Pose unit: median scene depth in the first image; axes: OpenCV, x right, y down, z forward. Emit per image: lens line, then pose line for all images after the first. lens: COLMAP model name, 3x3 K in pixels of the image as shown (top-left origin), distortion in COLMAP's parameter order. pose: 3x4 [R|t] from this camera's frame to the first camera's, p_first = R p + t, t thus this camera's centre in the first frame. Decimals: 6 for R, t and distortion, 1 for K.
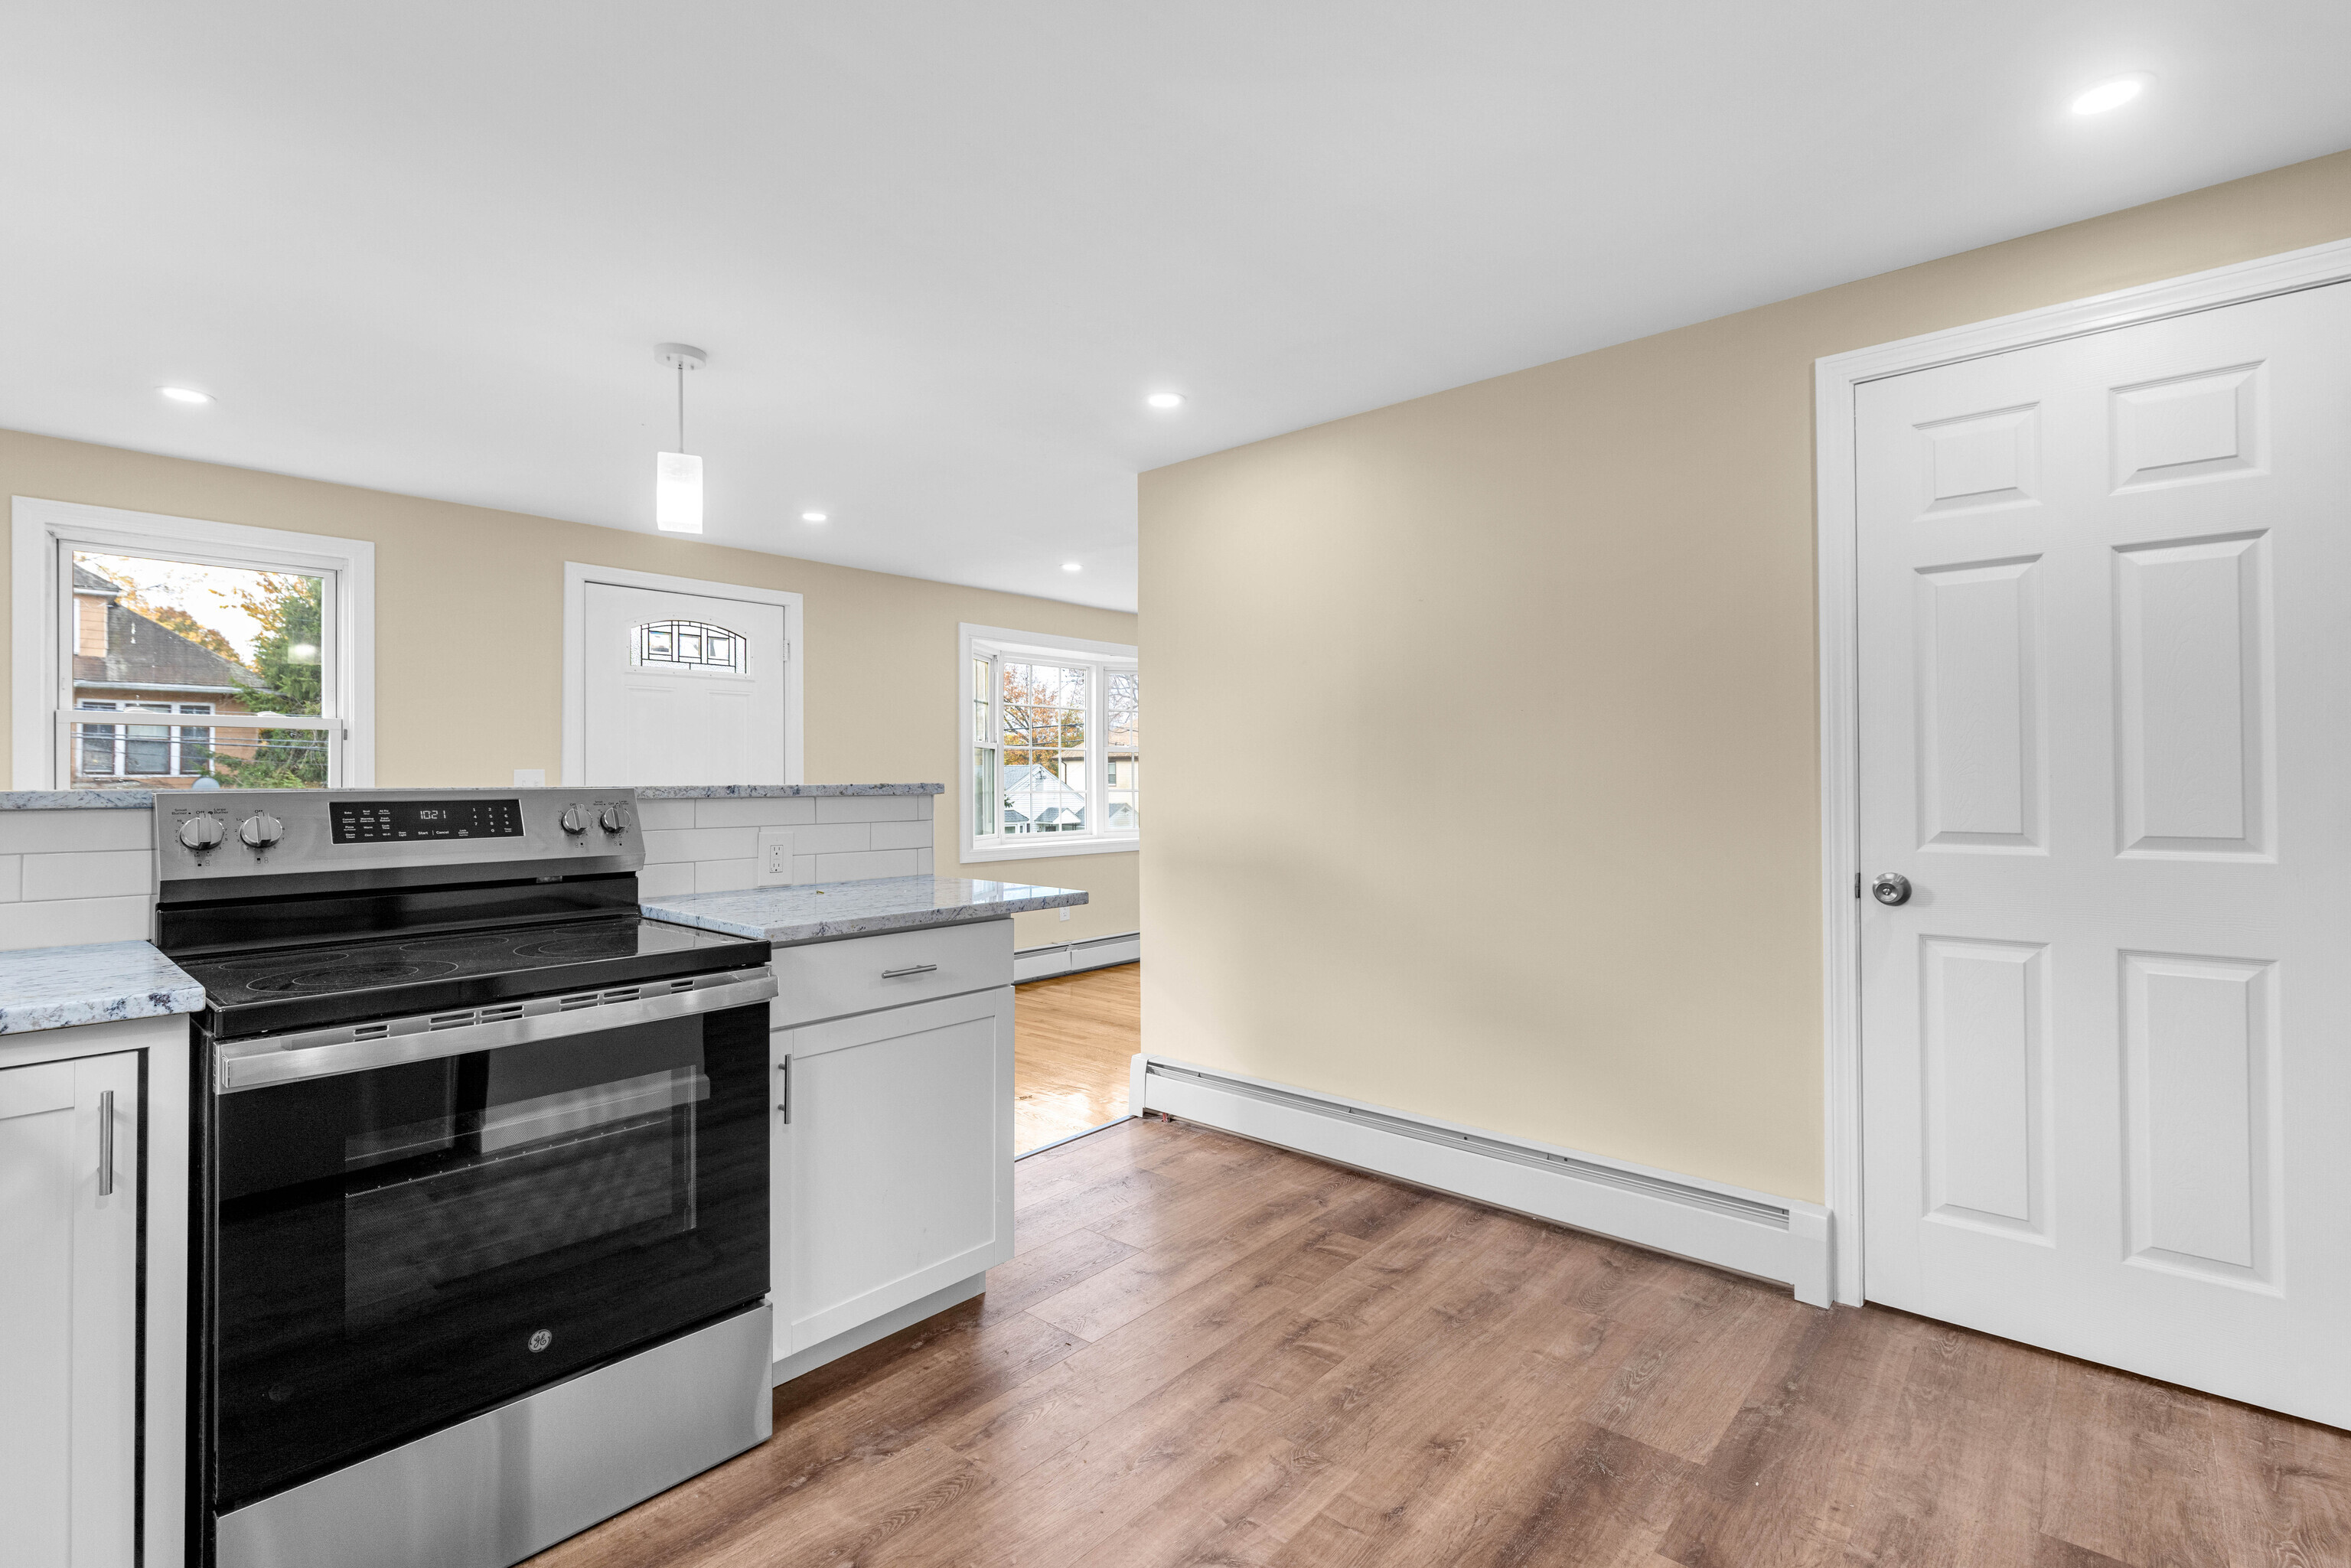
lens RADIAL K [[1070.4, 0, 1185.3], [0, 1070.4, 774.9], [0, 0, 1]] dist [0.000623, -0.000079]
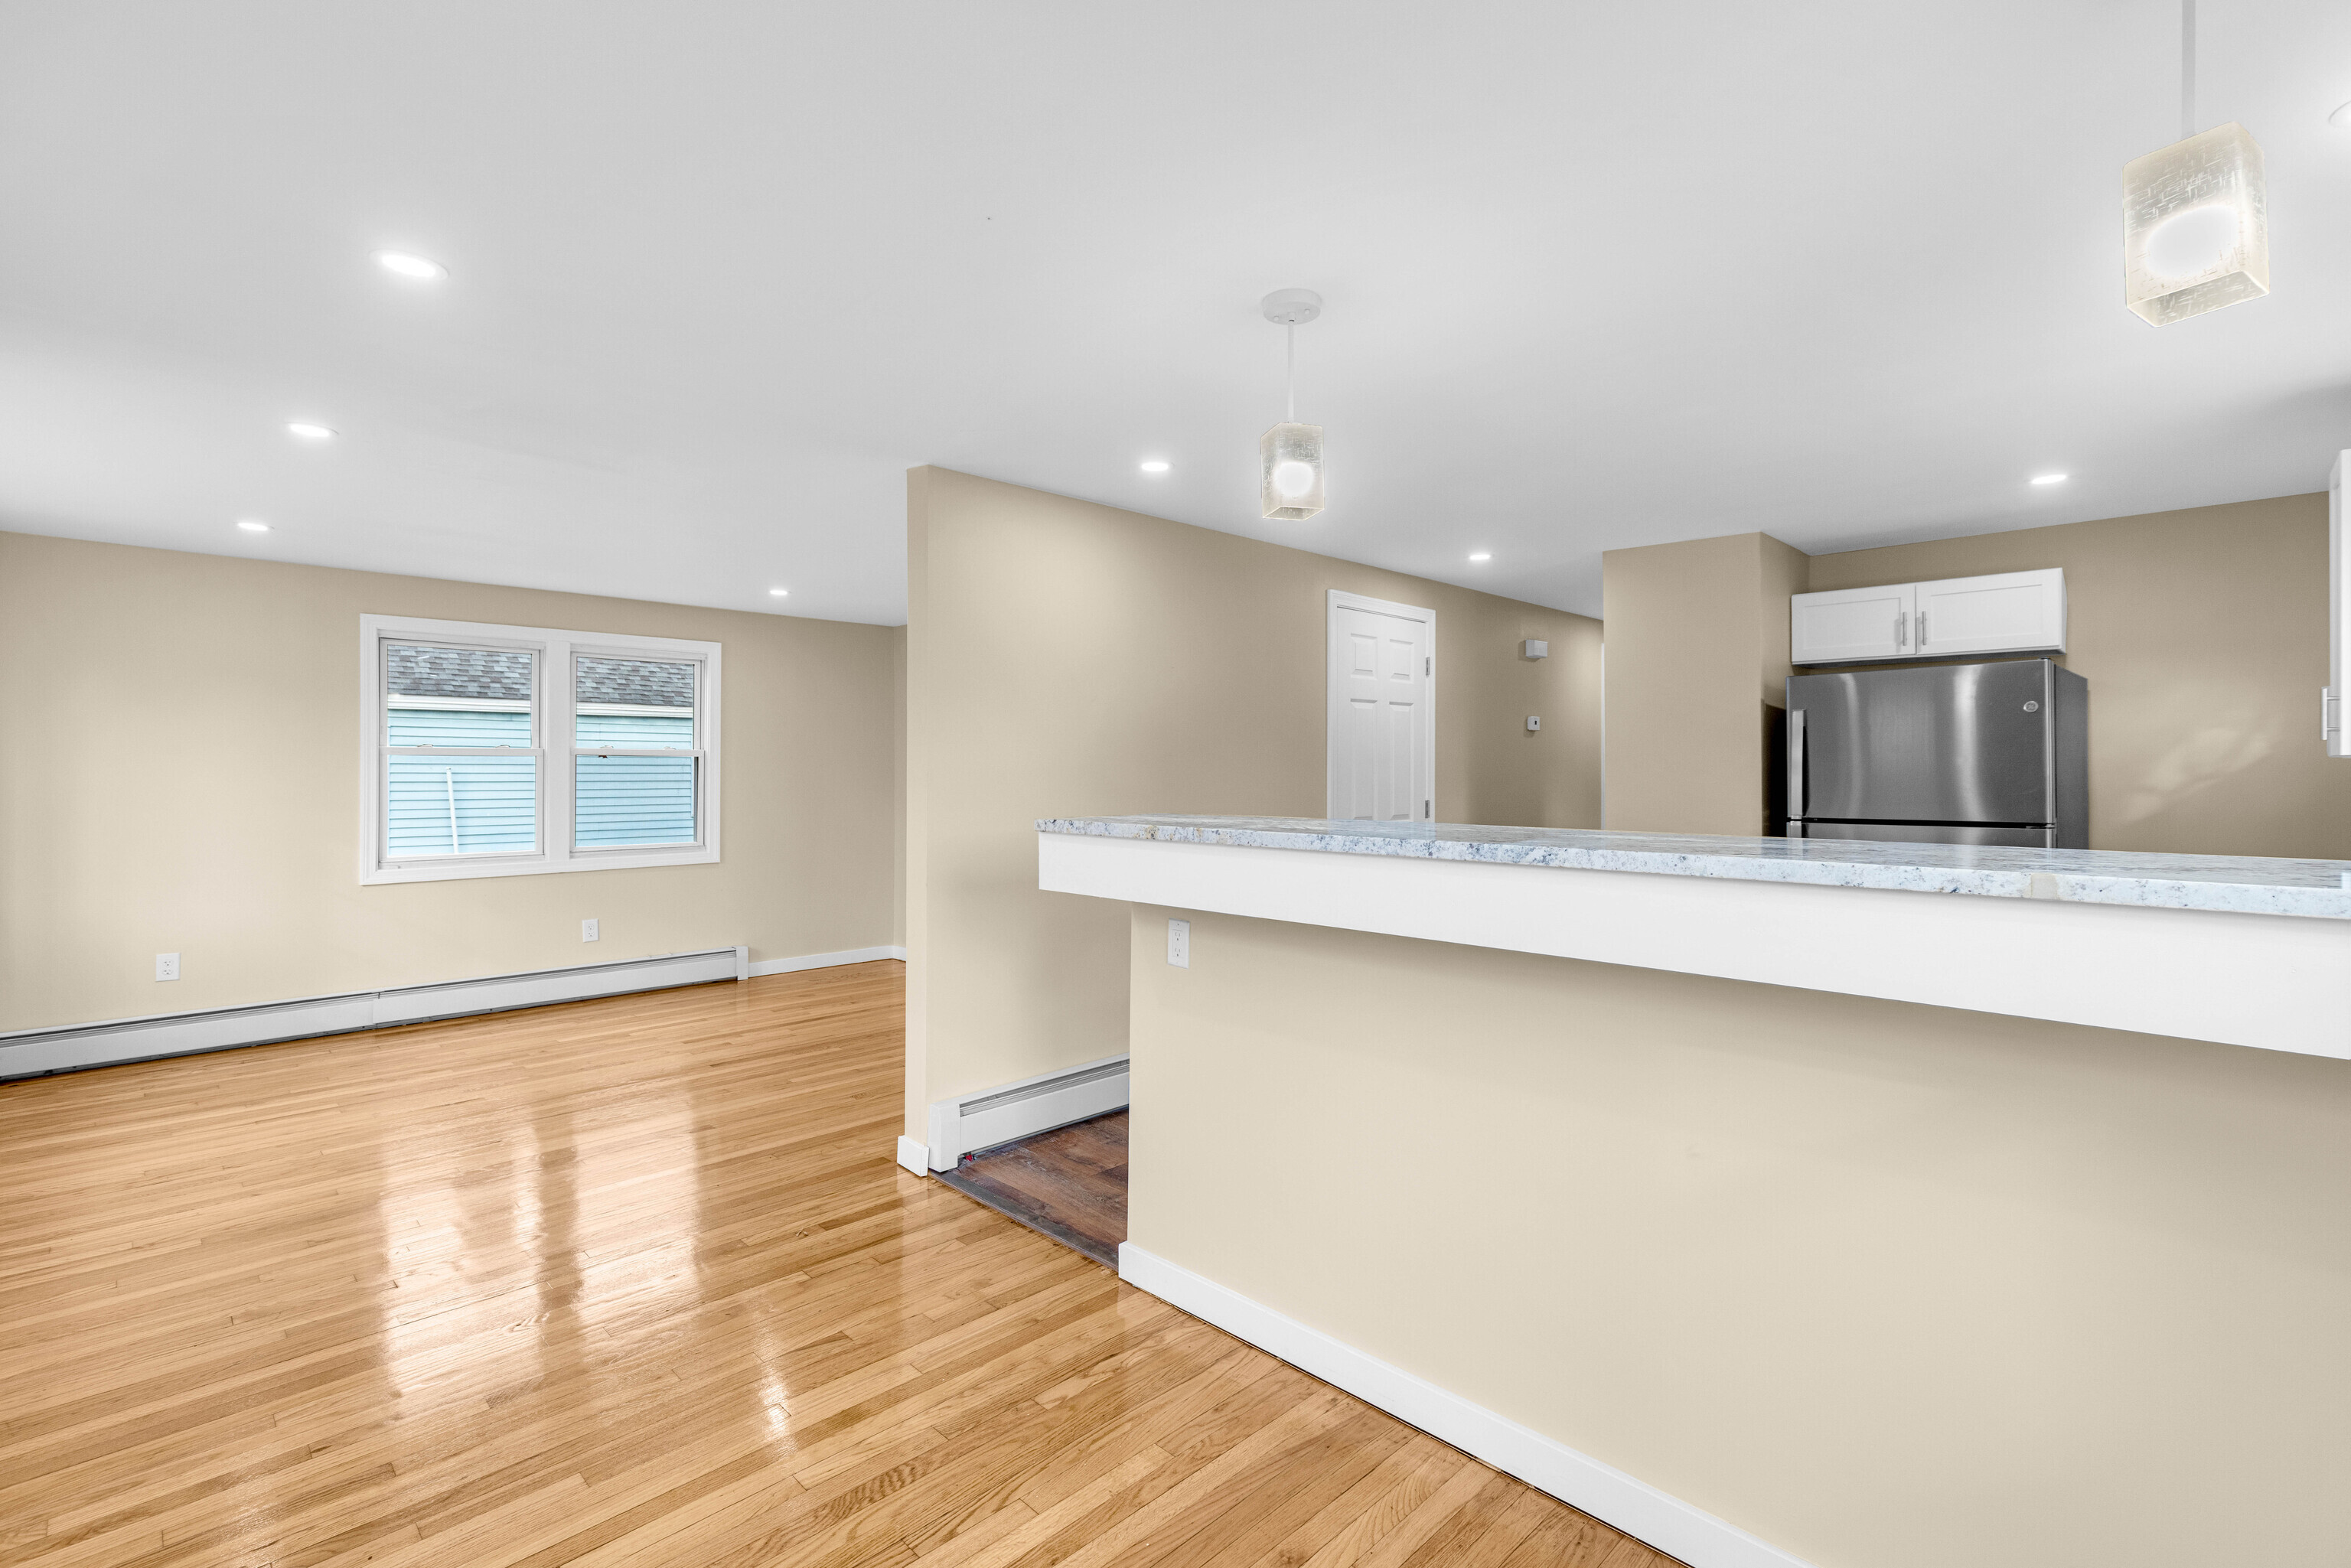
lens RADIAL K [[1060.3, 0, 1174.9], [0, 1060.3, 767.8], [0, 0, 1]] dist [0.003306, -0.000337]
pose [[0.069801, 0.007825, 0.997530, -1.440757], [-0.003967, 0.999964, -0.007566, -0.029978], [-0.997553, -0.003429, 0.069830, 1.140427]]
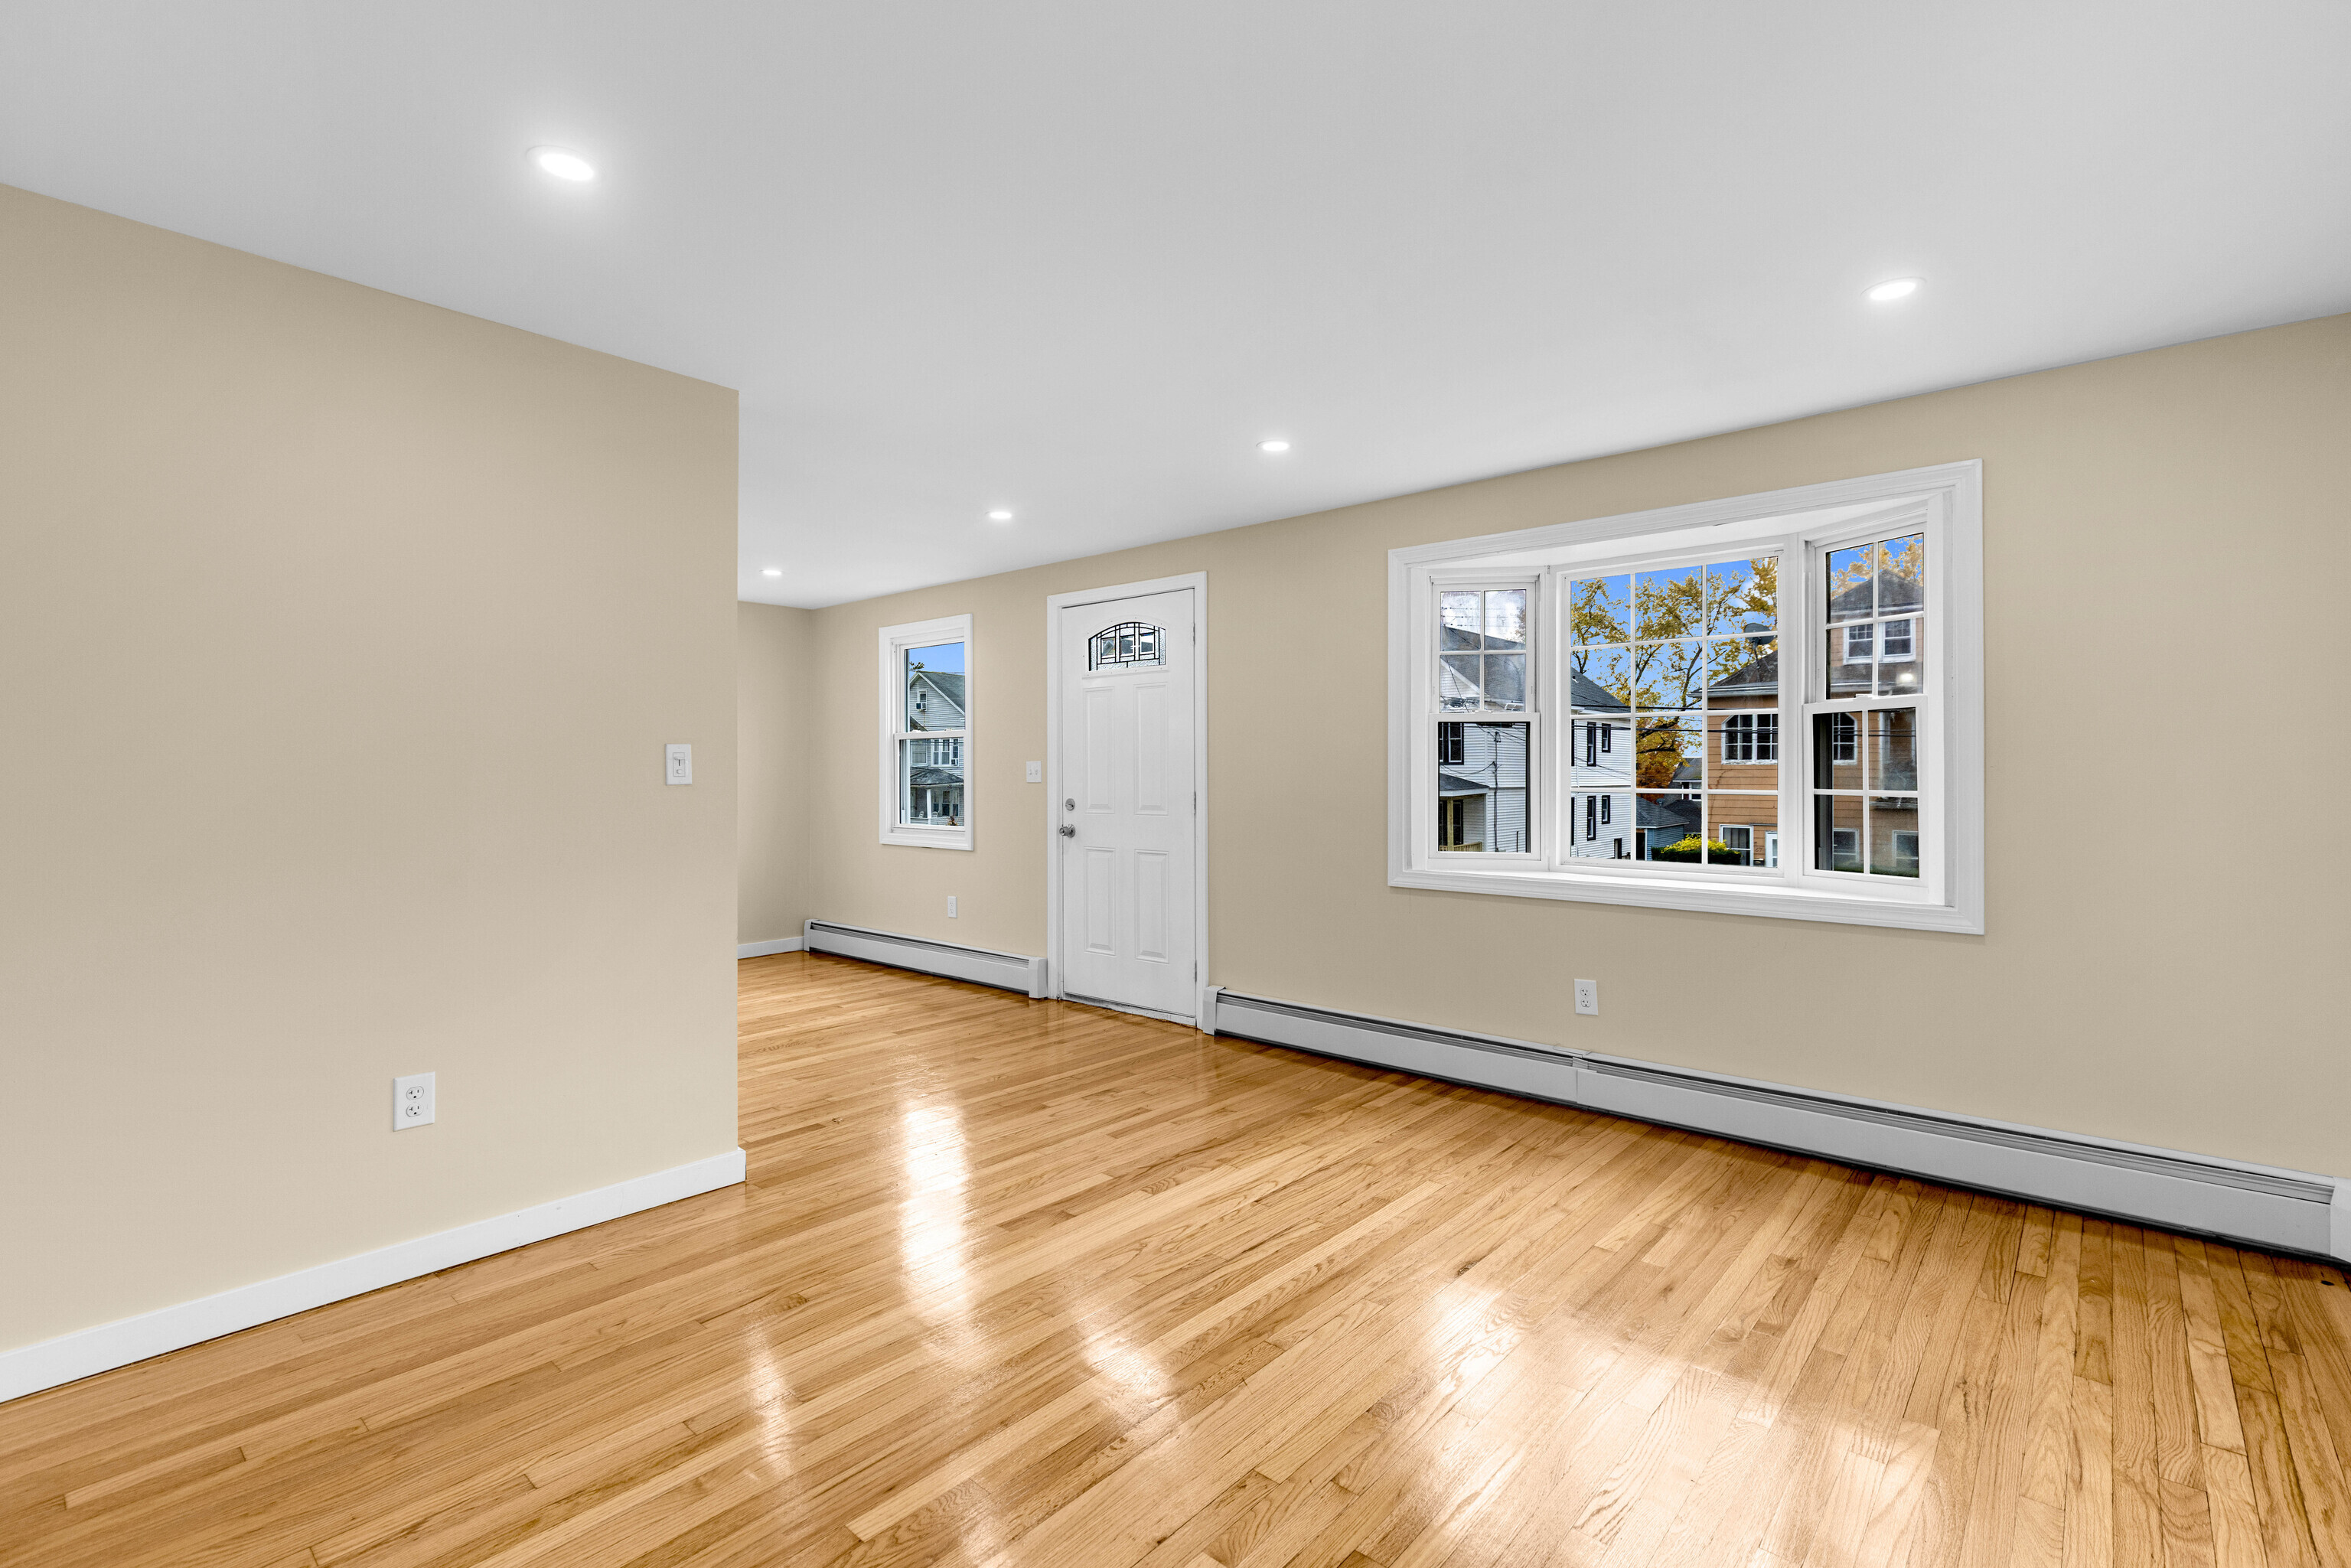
lens RADIAL K [[1070.4, 0, 1185.3], [0, 1070.4, 774.9], [0, 0, 1]] dist [0.000623, -0.000079]
pose [[0.004108, 0.006593, -0.999970, 1.259936], [0.001401, 0.999977, 0.006599, 0.006599], [0.999991, -0.001428, 0.004099, 2.137042]]
